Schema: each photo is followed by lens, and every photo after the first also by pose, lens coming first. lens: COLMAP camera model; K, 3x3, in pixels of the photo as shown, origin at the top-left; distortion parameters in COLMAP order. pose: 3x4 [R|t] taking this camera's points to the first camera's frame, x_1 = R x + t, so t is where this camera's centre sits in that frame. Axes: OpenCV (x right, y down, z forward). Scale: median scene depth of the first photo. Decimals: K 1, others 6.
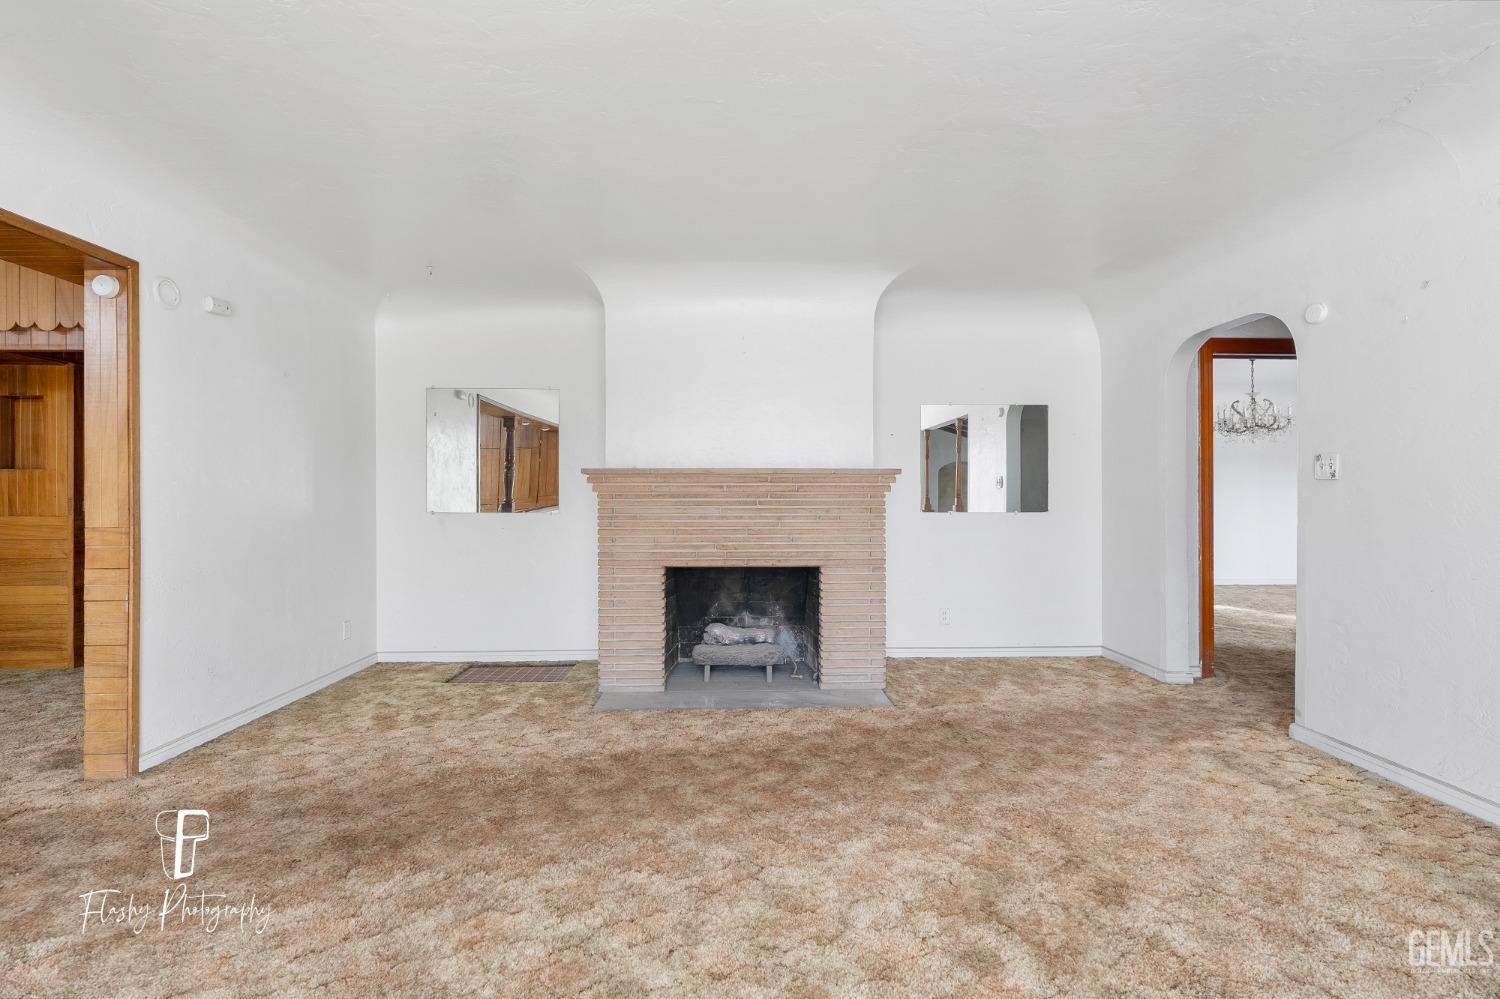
lens RADIAL K [[671.2, 0, 749.5], [0, 671.2, 492.8], [0, 0, 1]] dist [-0.011910, 0.002286]
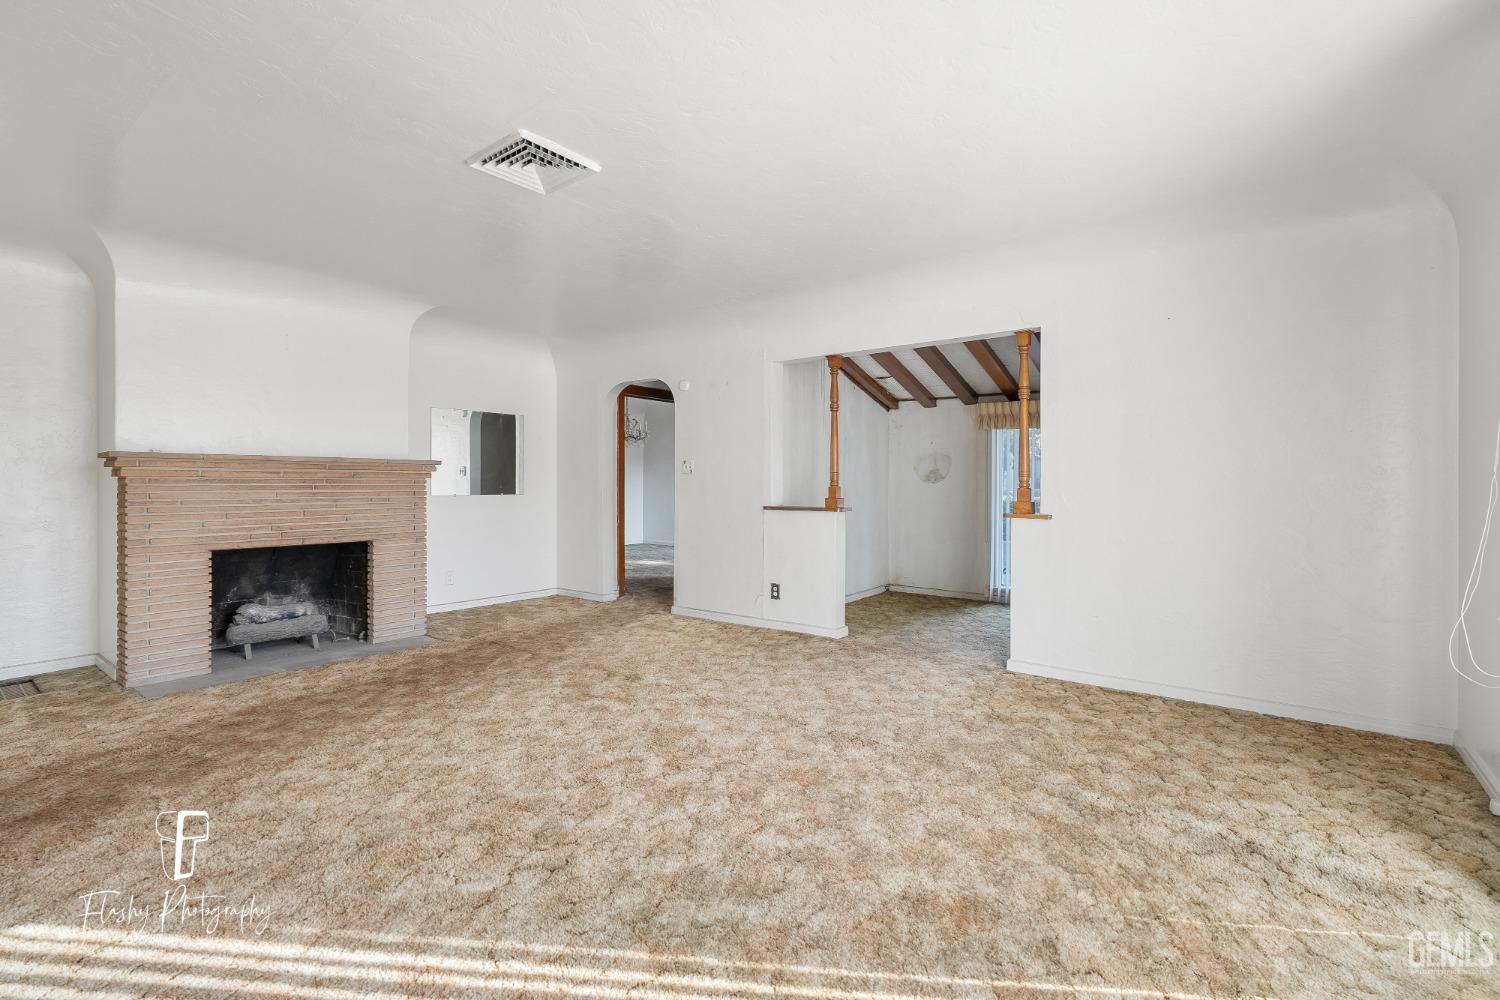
lens RADIAL K [[671.2, 0, 750.0], [0, 671.2, 493.4], [0, 0, 1]] dist [-0.011910, 0.002286]
pose [[0.632093, -0.008569, 0.774845, -0.394467], [-0.007371, 0.999827, 0.017069, 0.000569], [-0.774858, -0.016501, 0.631920, -0.271450]]
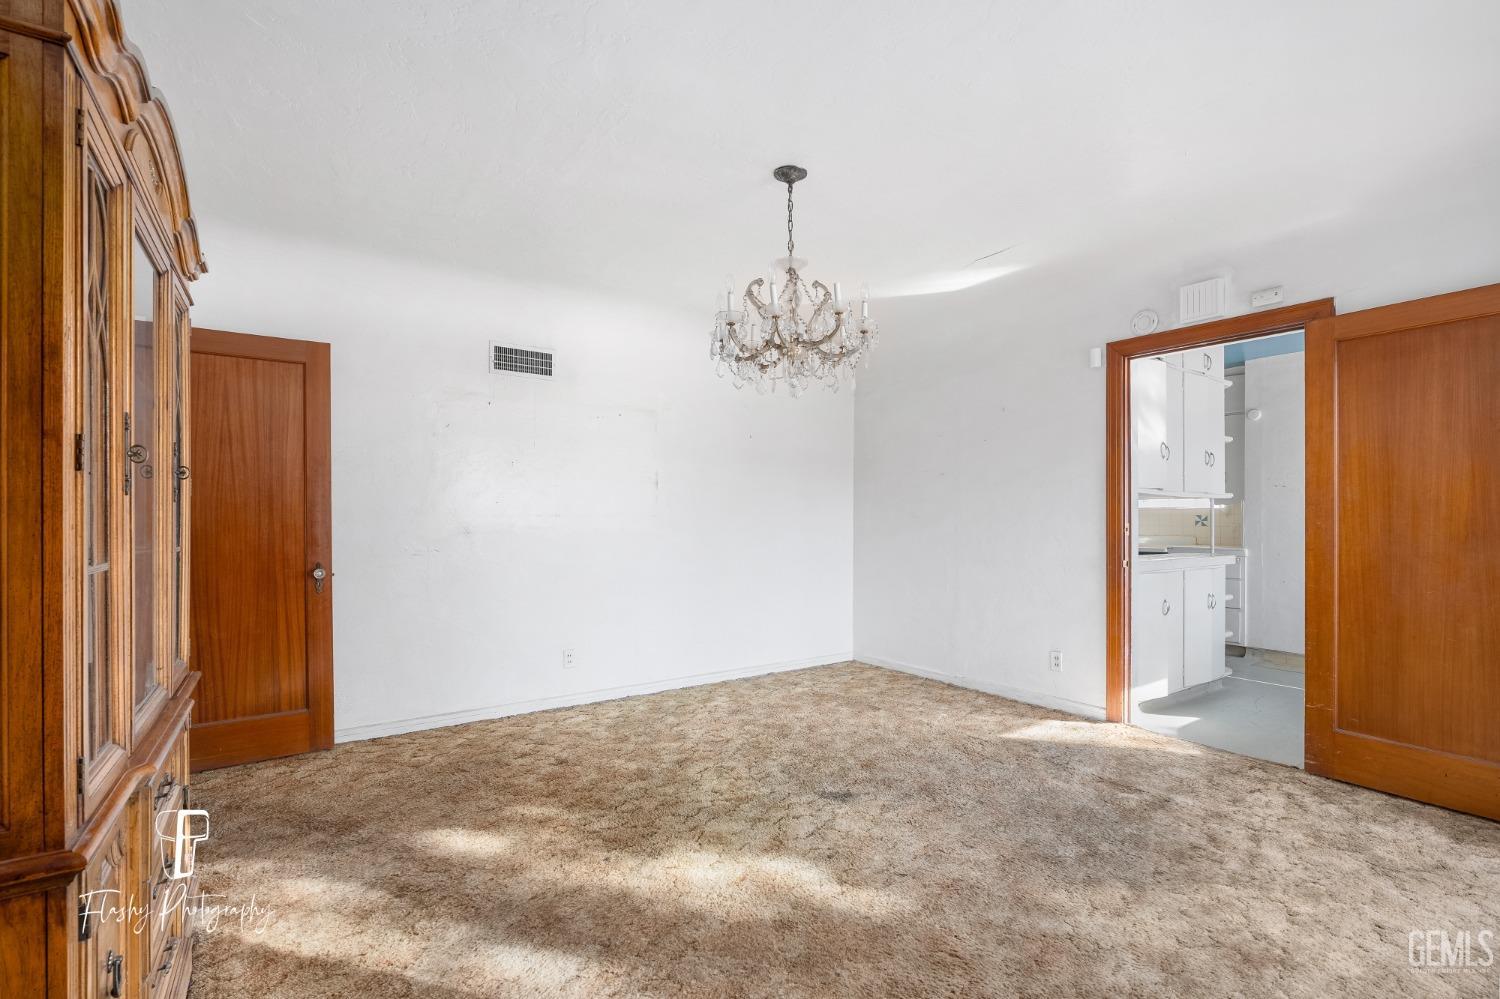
lens RADIAL K [[671.2, 0, 748.9], [0, 671.2, 507.7], [0, 0, 1]] dist [-0.011910, 0.002286]
pose [[0.838225, -0.000393, 0.545325, 0.385369], [-0.001571, 0.999994, 0.003135, -0.003889], [-0.545322, -0.003484, 0.838219, 0.507203]]
